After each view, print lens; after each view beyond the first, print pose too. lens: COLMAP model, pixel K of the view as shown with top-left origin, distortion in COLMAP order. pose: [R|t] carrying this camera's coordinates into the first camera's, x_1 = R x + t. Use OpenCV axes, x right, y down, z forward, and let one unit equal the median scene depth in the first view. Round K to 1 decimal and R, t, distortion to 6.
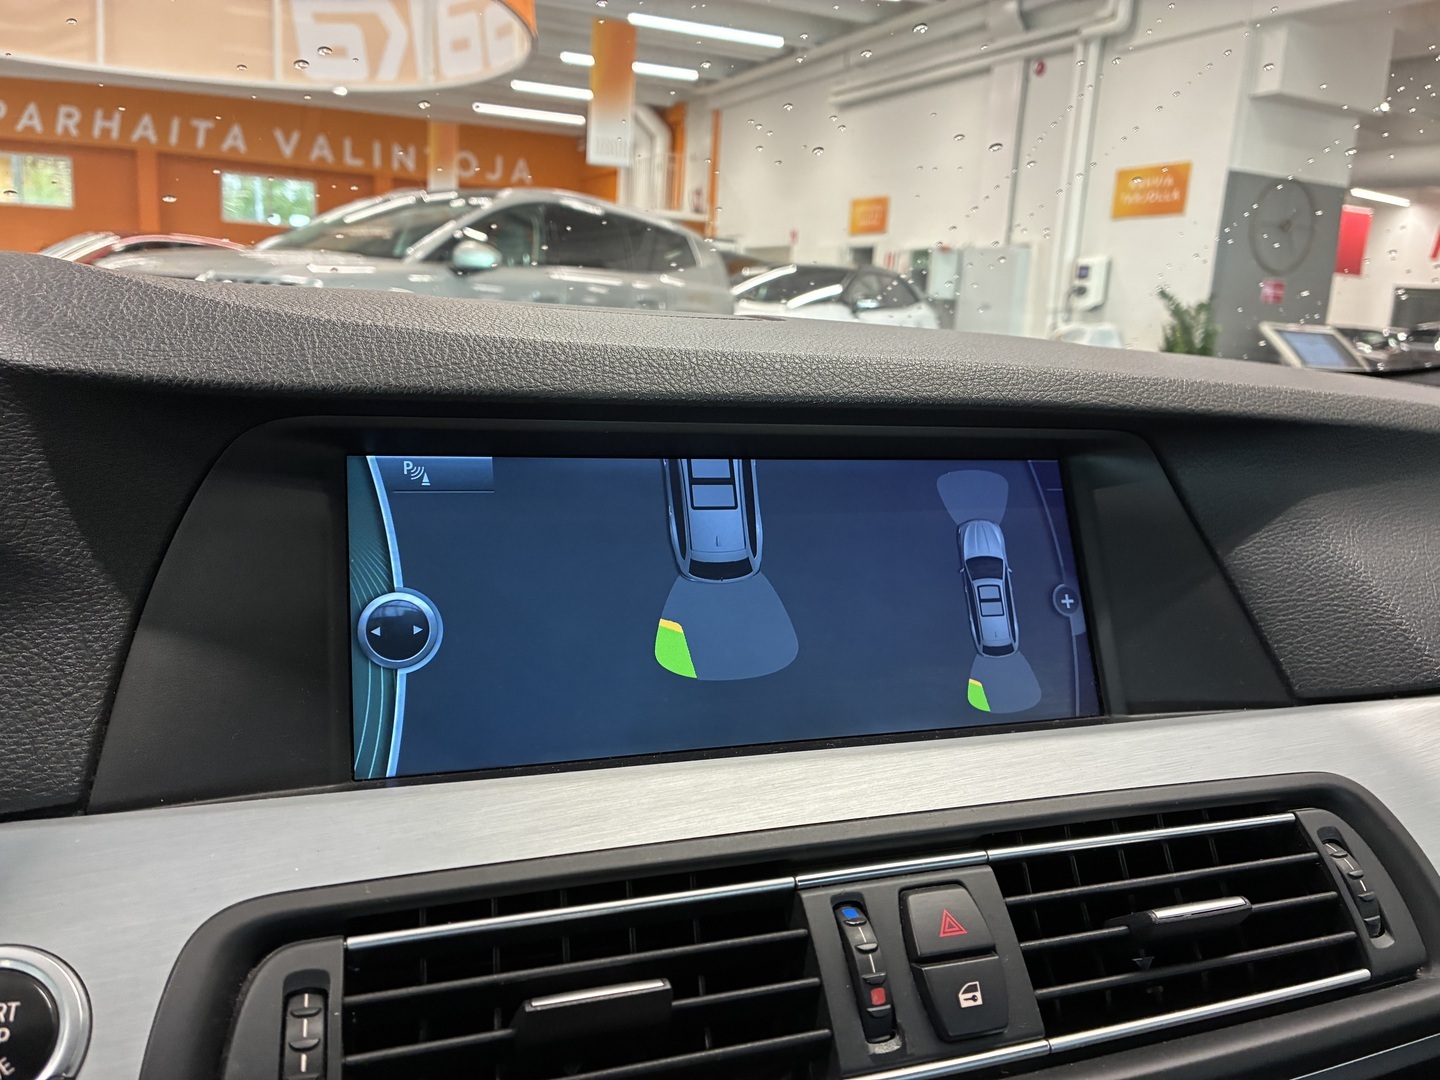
lens RADIAL K [[1089.4, 0, 713.1], [0, 1089.4, 546.8], [0, 0, 1]] dist [0.042380, -0.041314]
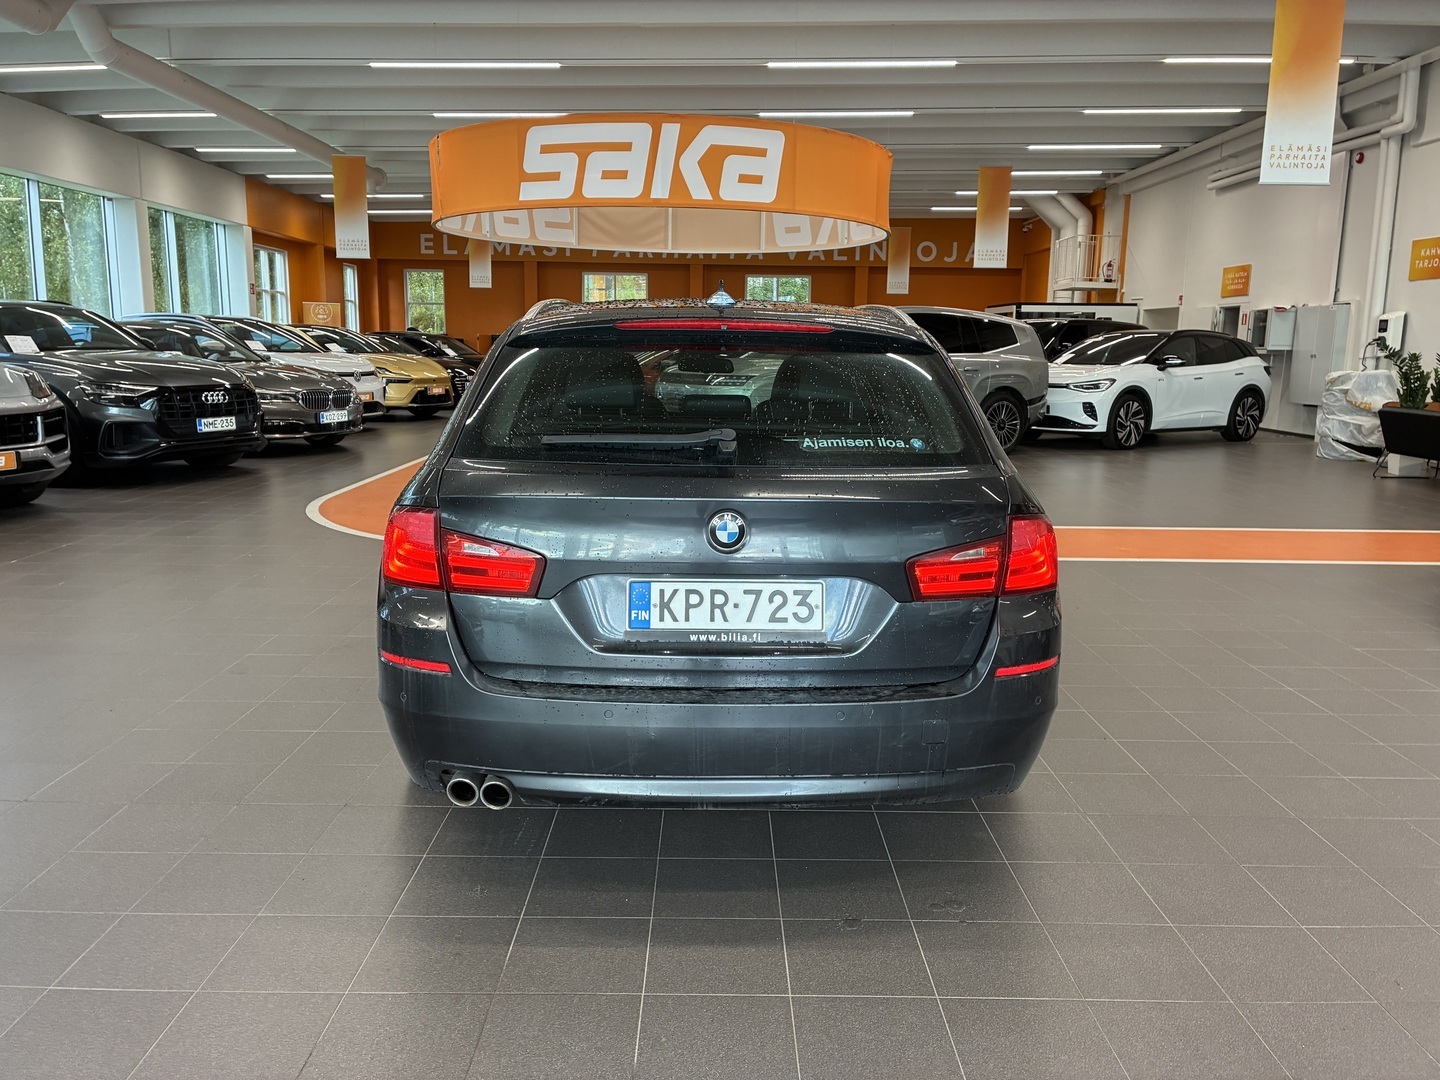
lens RADIAL K [[1089.4, 0, 717.0], [0, 1089.4, 537.7], [0, 0, 1]] dist [0.042380, -0.041314]
pose [[0.905172, 0.026422, -0.424223, 0.170744], [-0.050527, 0.997678, -0.045673, 0.062802], [0.422031, 0.062777, 0.904405, -0.331863]]
